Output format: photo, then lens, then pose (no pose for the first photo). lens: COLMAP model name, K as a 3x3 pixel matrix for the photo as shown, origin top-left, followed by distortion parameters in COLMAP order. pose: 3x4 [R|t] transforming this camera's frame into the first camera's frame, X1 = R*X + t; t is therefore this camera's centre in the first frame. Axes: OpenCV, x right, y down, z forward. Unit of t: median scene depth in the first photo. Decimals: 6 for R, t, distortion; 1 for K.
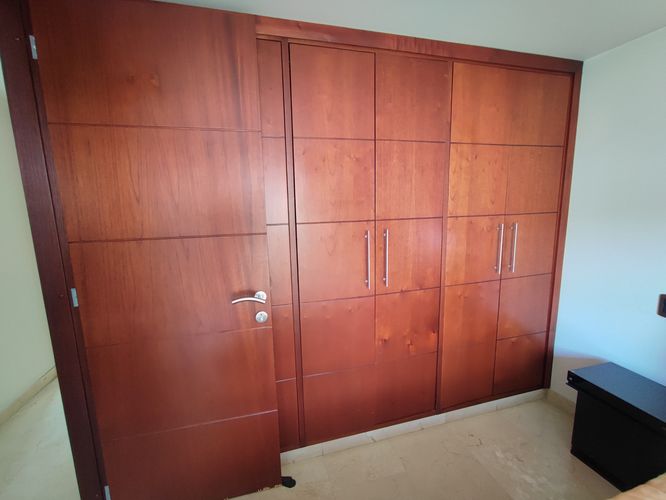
lens RADIAL K [[302.9, 0, 335.0], [0, 302.9, 247.3], [0, 0, 1]] dist [-0.003631, 0.003571]
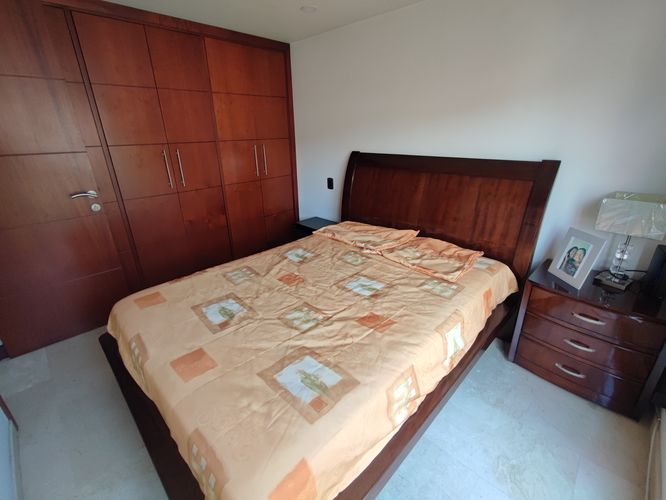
lens RADIAL K [[302.9, 0, 331.4], [0, 302.9, 248.8], [0, 0, 1]] dist [-0.003631, 0.003571]
pose [[0.872927, -0.176453, 0.454822, 0.061624], [0.086707, 0.973570, 0.211291, 0.182291], [-0.480083, -0.145006, 0.865155, -0.831274]]
